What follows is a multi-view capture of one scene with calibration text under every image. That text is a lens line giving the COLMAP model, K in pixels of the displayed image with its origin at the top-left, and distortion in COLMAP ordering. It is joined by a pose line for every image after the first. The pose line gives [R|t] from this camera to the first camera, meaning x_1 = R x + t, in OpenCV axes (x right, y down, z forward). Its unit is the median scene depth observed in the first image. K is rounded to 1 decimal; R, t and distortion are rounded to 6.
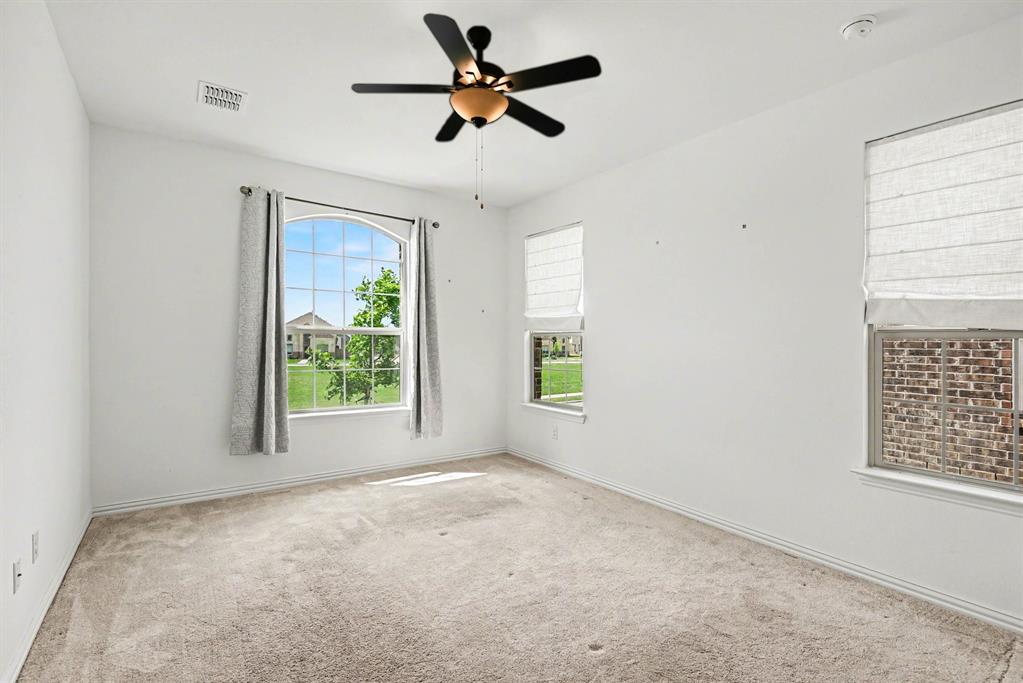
lens RADIAL K [[474.8, 0, 514.4], [0, 474.8, 344.3], [0, 0, 1]] dist [0.003686, -0.004047]
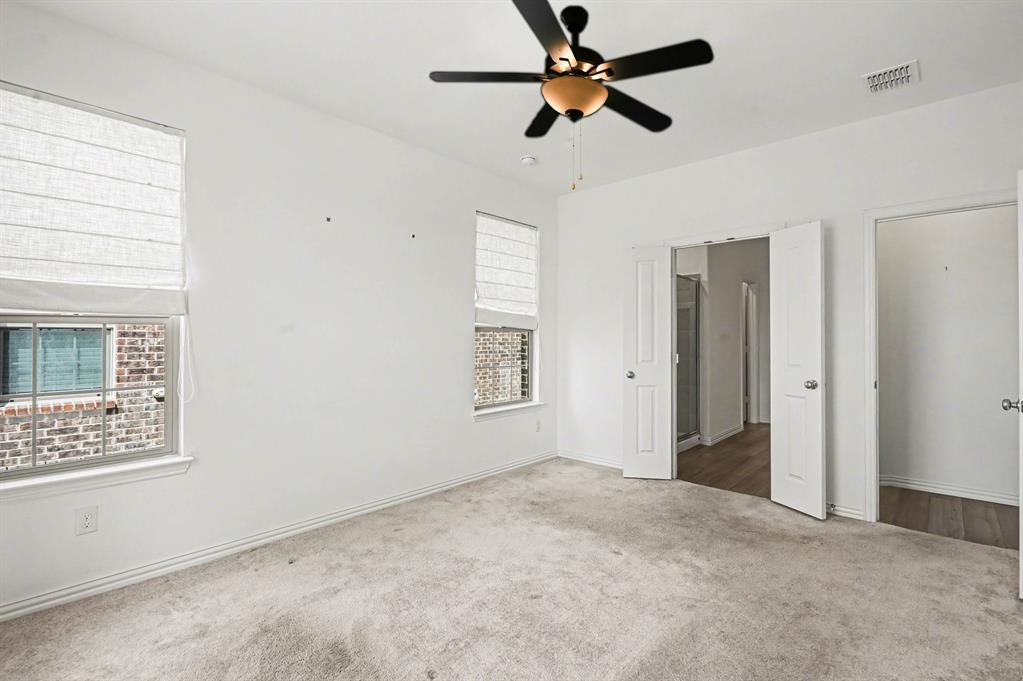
lens RADIAL K [[474.8, 0, 514.8], [0, 474.8, 331.2], [0, 0, 1]] dist [0.003686, -0.004047]
pose [[-0.207787, -0.013894, 0.978075, -0.583006], [-0.008094, 0.999889, 0.012485, -0.025095], [-0.978141, -0.005322, -0.207876, 0.810574]]
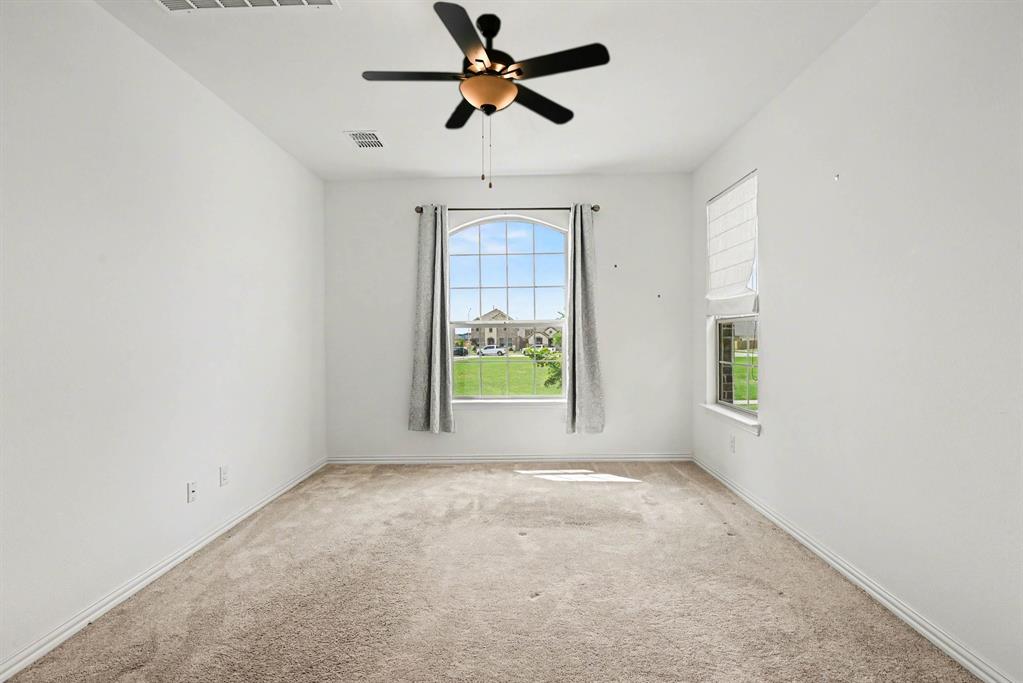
lens RADIAL K [[474.8, 0, 510.4], [0, 474.8, 340.0], [0, 0, 1]] dist [0.003686, -0.004047]
pose [[0.797223, -0.013092, -0.603543, 0.324363], [0.018501, 0.999825, 0.002751, 0.004754], [0.603401, -0.013359, 0.797326, 0.178984]]
